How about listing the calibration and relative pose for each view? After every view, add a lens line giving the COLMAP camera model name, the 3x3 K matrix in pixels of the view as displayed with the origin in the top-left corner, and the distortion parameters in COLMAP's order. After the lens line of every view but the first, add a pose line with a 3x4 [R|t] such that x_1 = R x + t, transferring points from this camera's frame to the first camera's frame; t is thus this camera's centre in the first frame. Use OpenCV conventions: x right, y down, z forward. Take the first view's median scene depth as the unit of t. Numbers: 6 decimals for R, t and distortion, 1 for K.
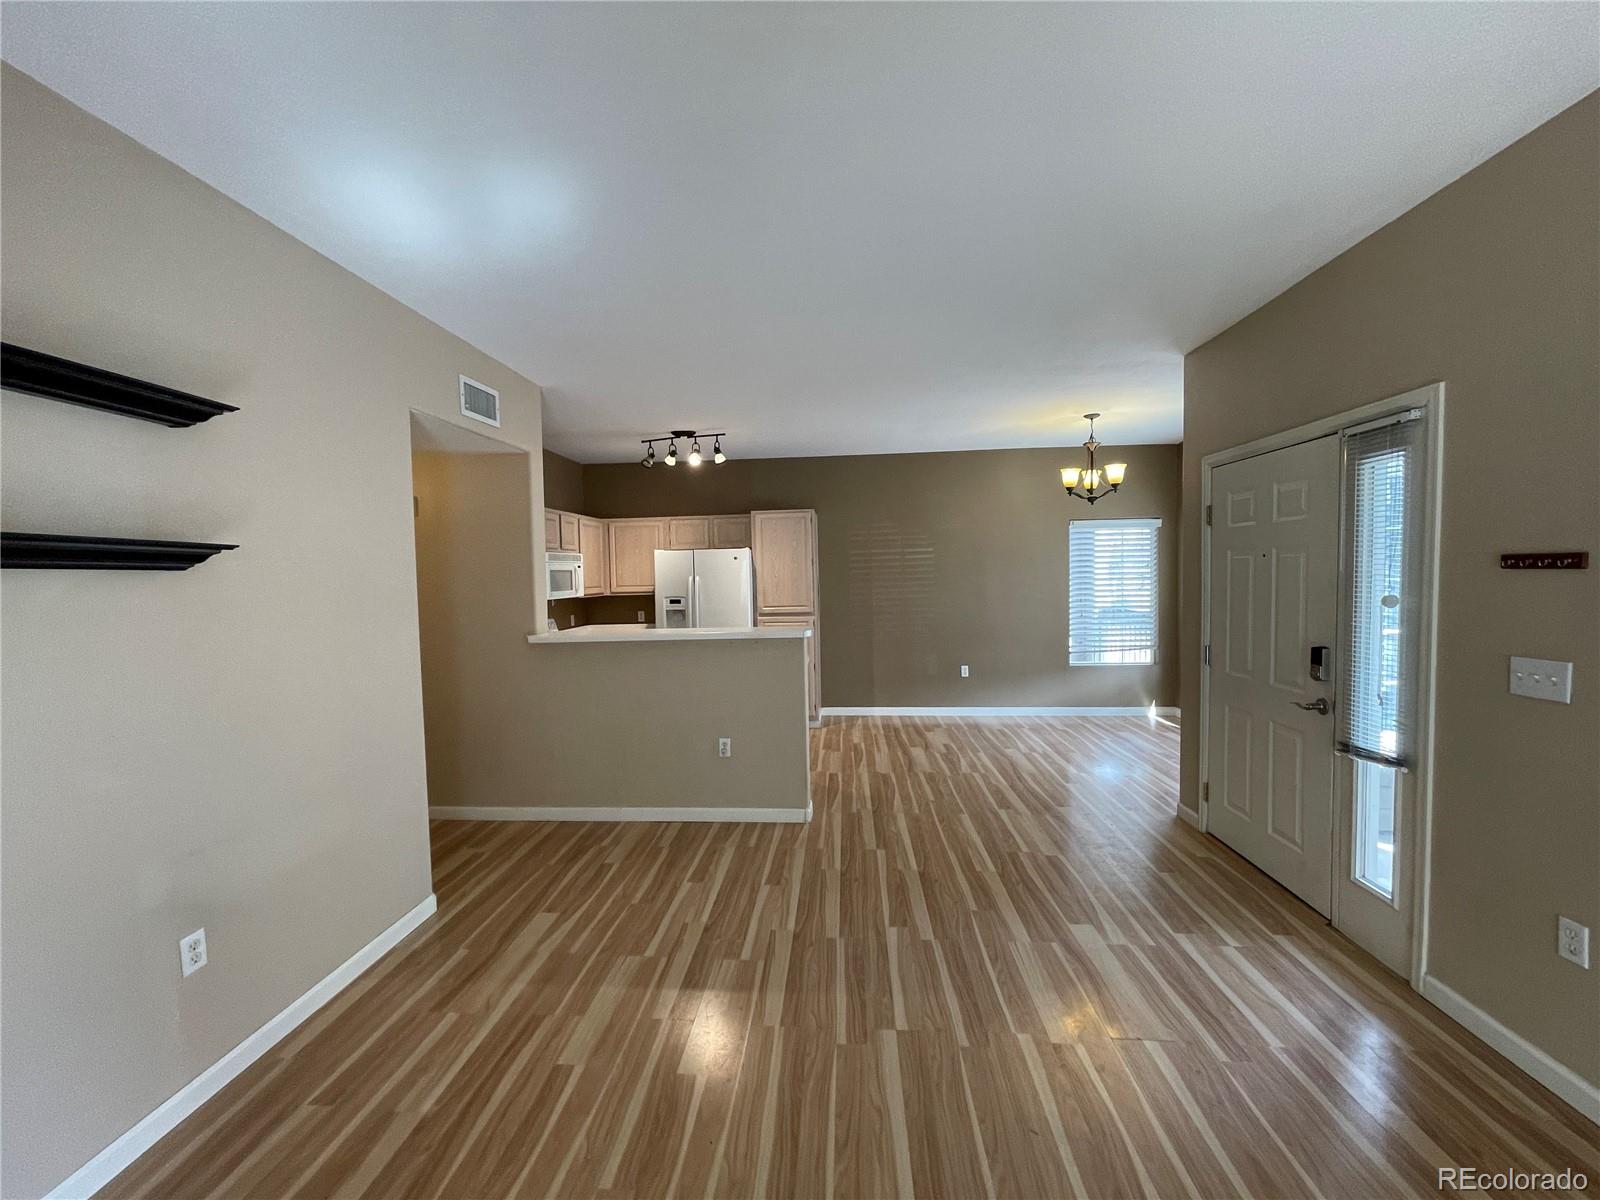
lens RADIAL K [[643.3, 0, 788.6], [0, 643.3, 605.7], [0, 0, 1]] dist [-0.000606, -0.000429]
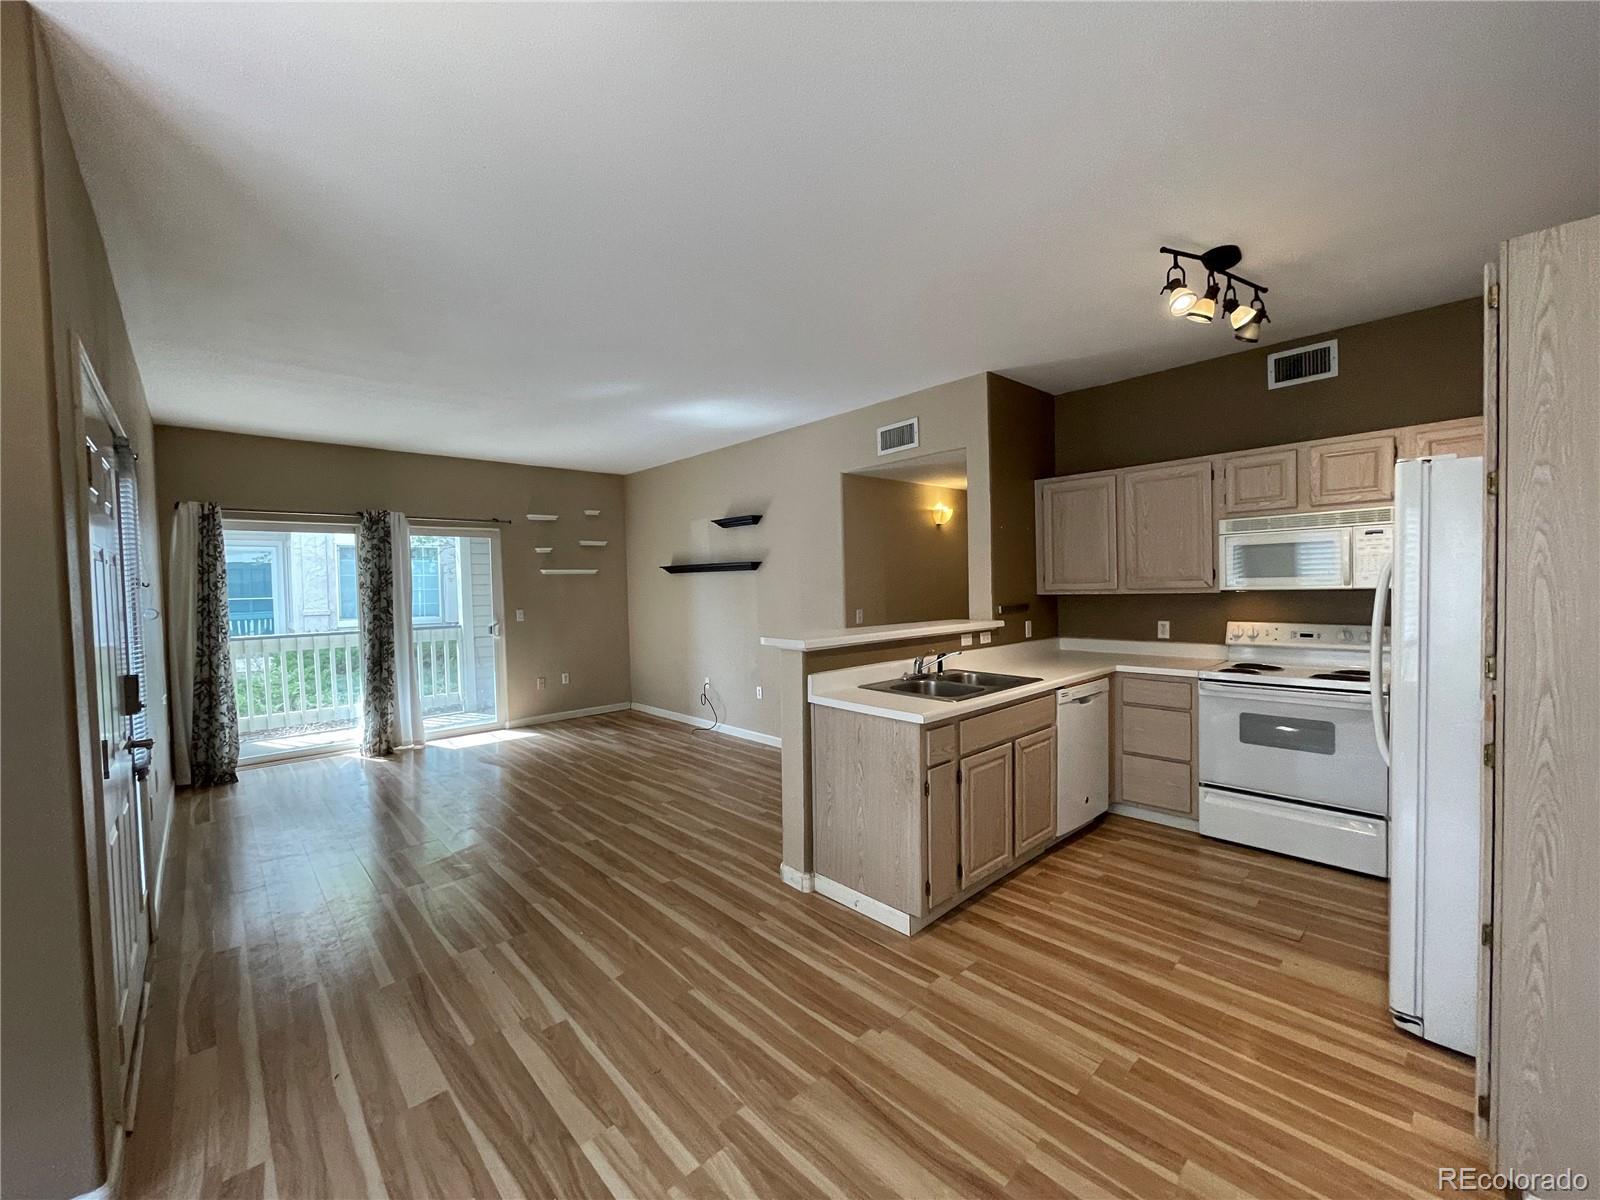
lens RADIAL K [[643.3, 0, 793.7], [0, 643.3, 602.1], [0, 0, 1]] dist [-0.000606, -0.000429]
pose [[-0.671738, 0.059144, -0.738424, 0.470517], [0.001234, 0.996896, 0.078723, -0.054959], [0.740788, 0.051970, -0.669726, 1.216628]]
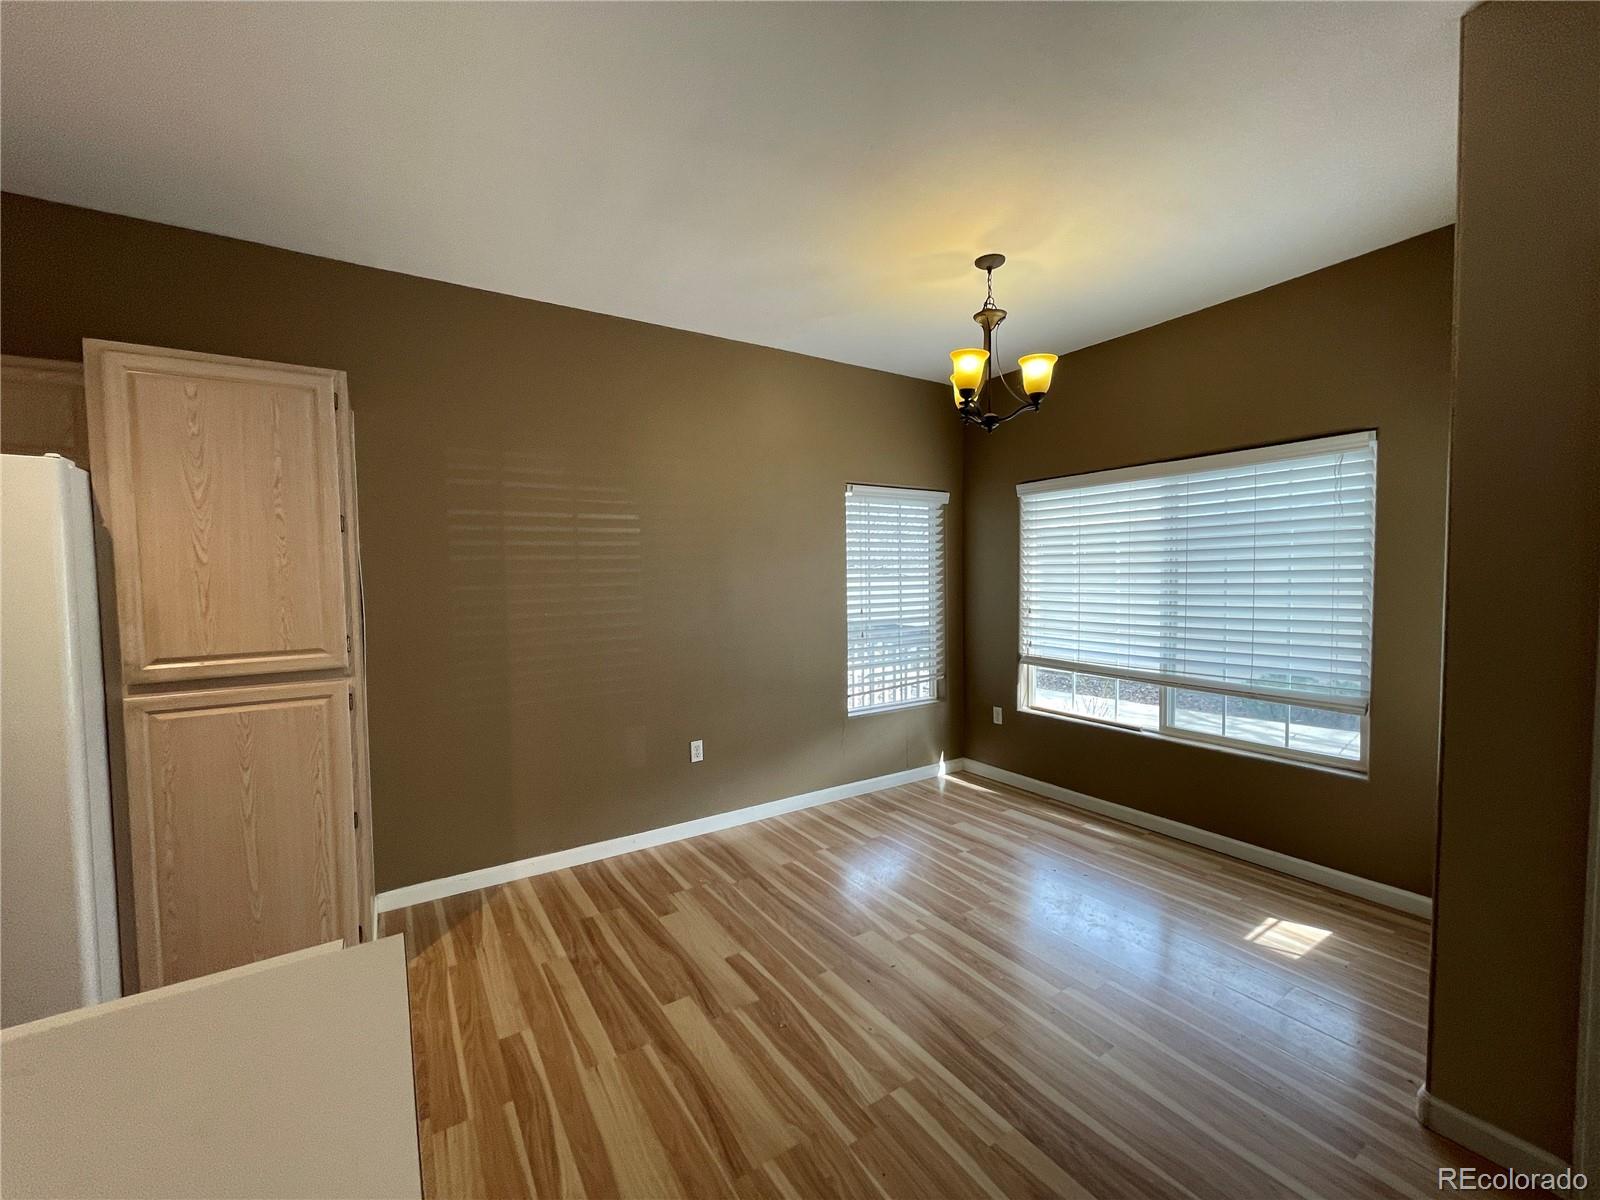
lens RADIAL K [[643.3, 0, 789.5], [0, 643.3, 604.6], [0, 0, 1]] dist [-0.000606, -0.000429]
pose [[0.794234, -0.019865, 0.607288, 0.021335], [0.027070, 0.999630, -0.002703, -0.020387], [-0.607009, 0.018586, 0.794477, 0.721745]]
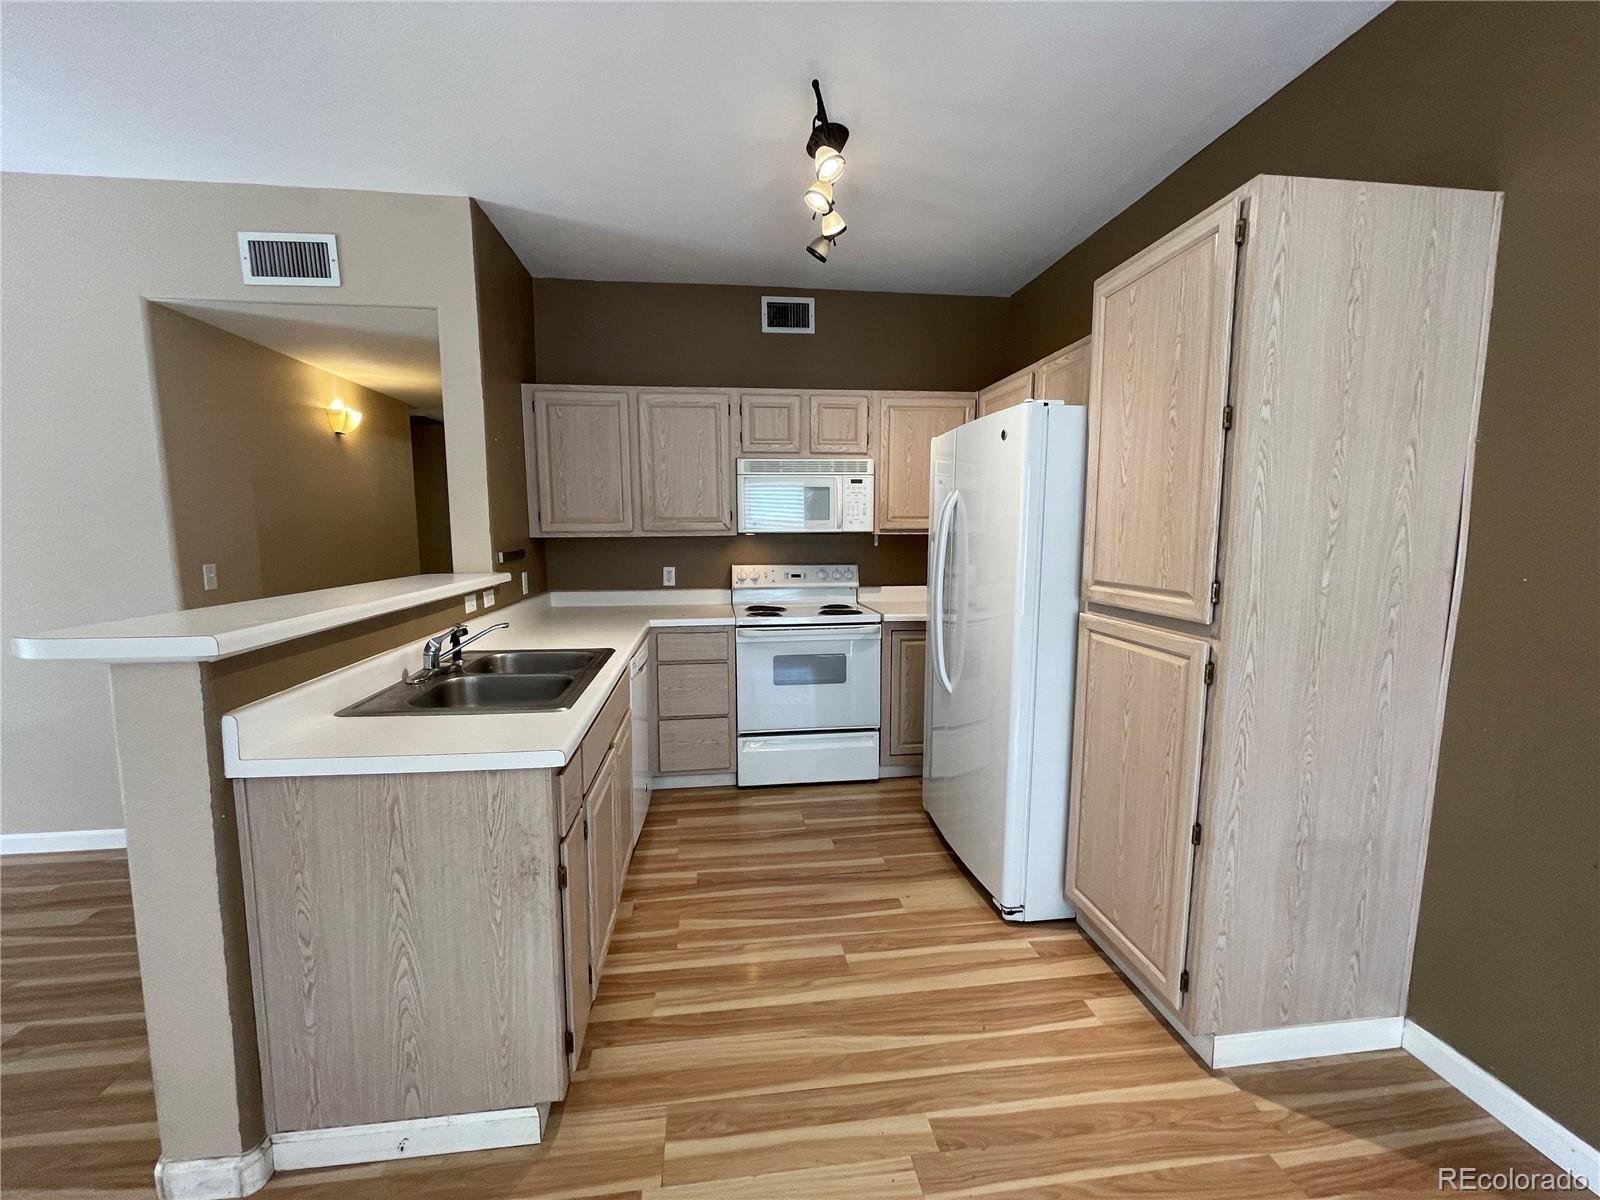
lens RADIAL K [[643.3, 0, 791.7], [0, 643.3, 601.4], [0, 0, 1]] dist [-0.000606, -0.000429]
pose [[0.206986, 0.134764, -0.969018, 0.306451], [-0.050171, 0.990626, 0.127053, -0.027619], [0.977057, 0.022318, 0.211807, 0.990647]]
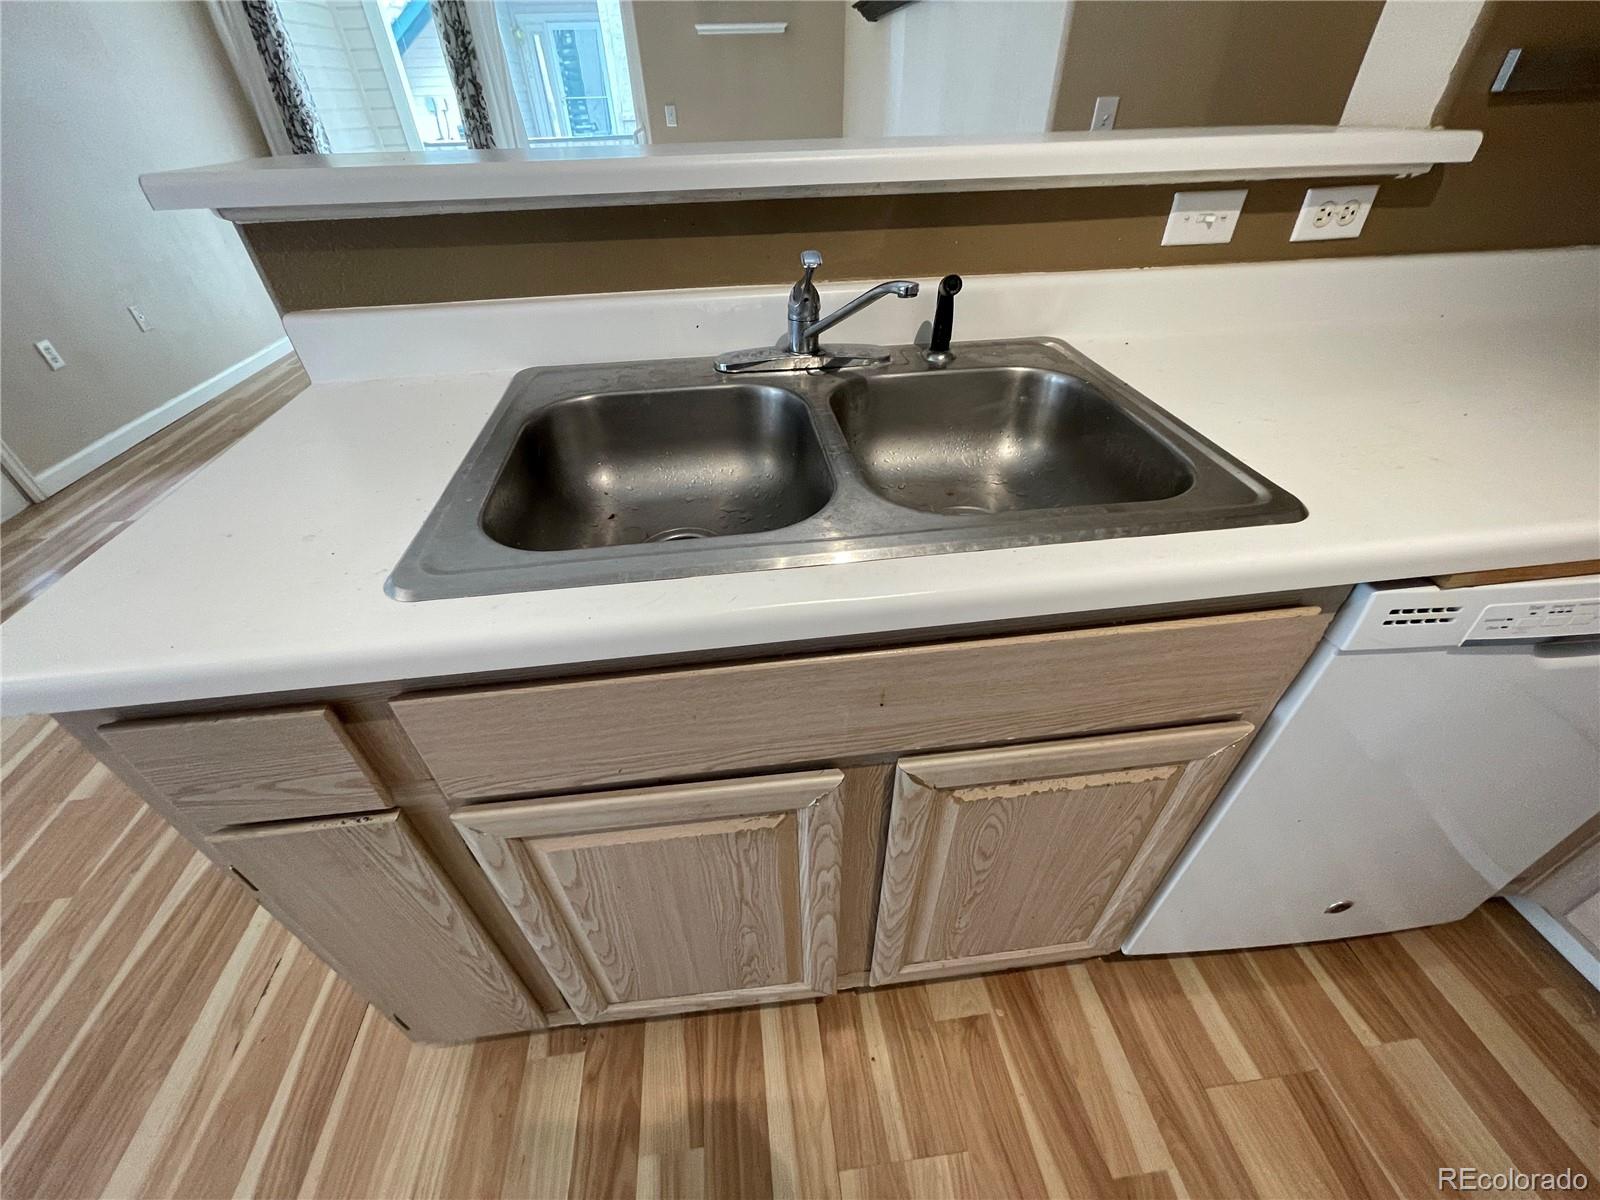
lens RADIAL K [[643.3, 0, 800.3], [0, 643.3, 604.1], [0, 0, 1]] dist [-0.000606, -0.000429]
pose [[-0.977927, 0.160666, -0.133589, -0.087279], [0.034625, 0.755105, 0.654688, 0.009953], [0.206060, 0.635612, -0.744001, 1.044472]]
